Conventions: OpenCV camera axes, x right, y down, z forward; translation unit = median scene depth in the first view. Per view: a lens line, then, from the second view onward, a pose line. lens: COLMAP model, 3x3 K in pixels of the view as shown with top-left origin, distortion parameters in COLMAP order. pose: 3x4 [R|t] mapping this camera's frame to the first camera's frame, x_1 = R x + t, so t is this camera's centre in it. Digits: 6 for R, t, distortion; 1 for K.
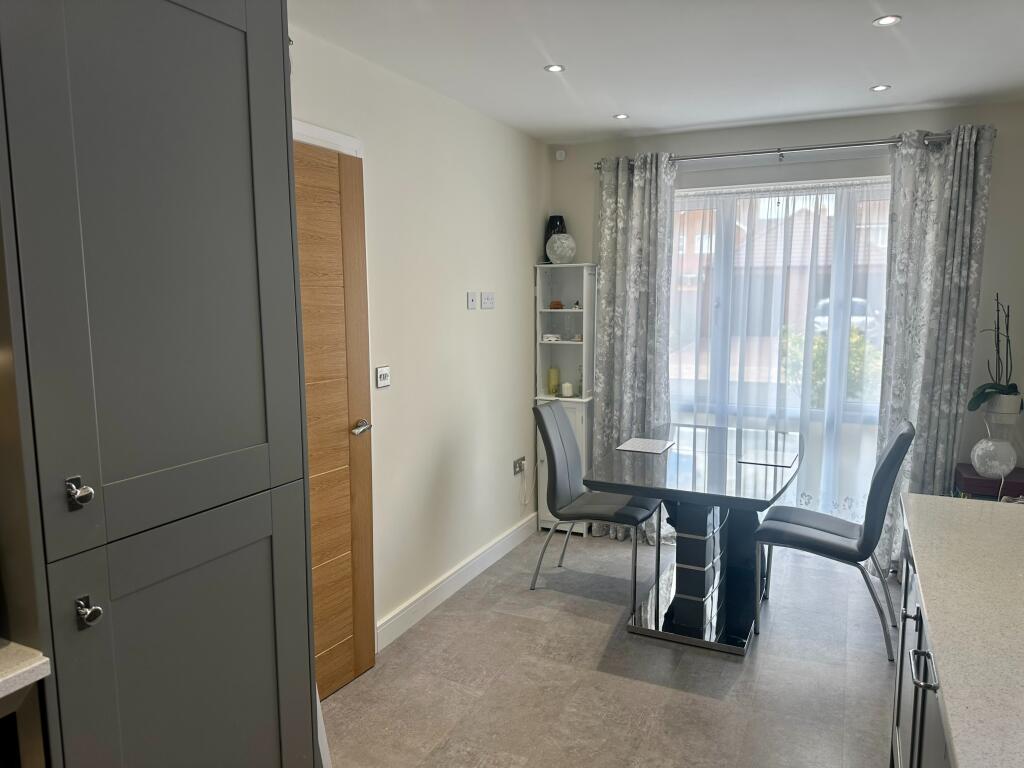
lens RADIAL K [[710.7, 0, 512.0], [0, 710.7, 384.0], [0, 0, 1]] dist [0.000605, -0.001987]
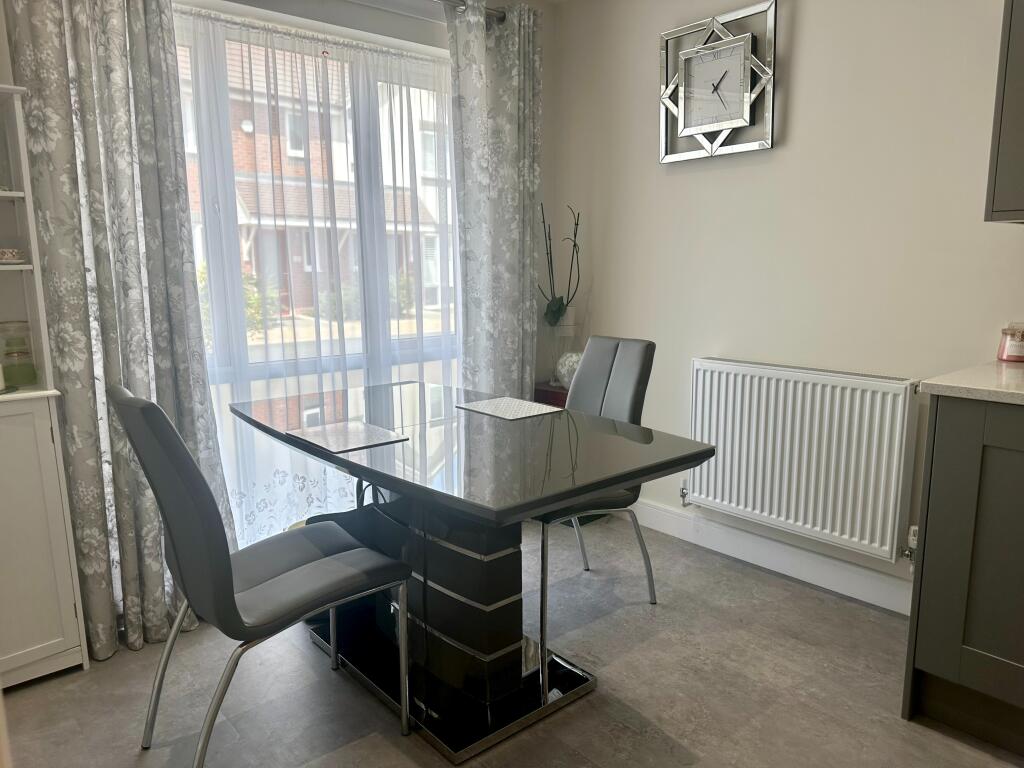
lens RADIAL K [[710.7, 0, 512.0], [0, 710.7, 384.0], [0, 0, 1]] dist [0.000605, -0.001987]
pose [[0.450870, -0.142283, 0.881176, -0.201105], [0.125266, 0.987530, 0.095362, 0.014021], [-0.883756, 0.067386, 0.463071, 0.600211]]
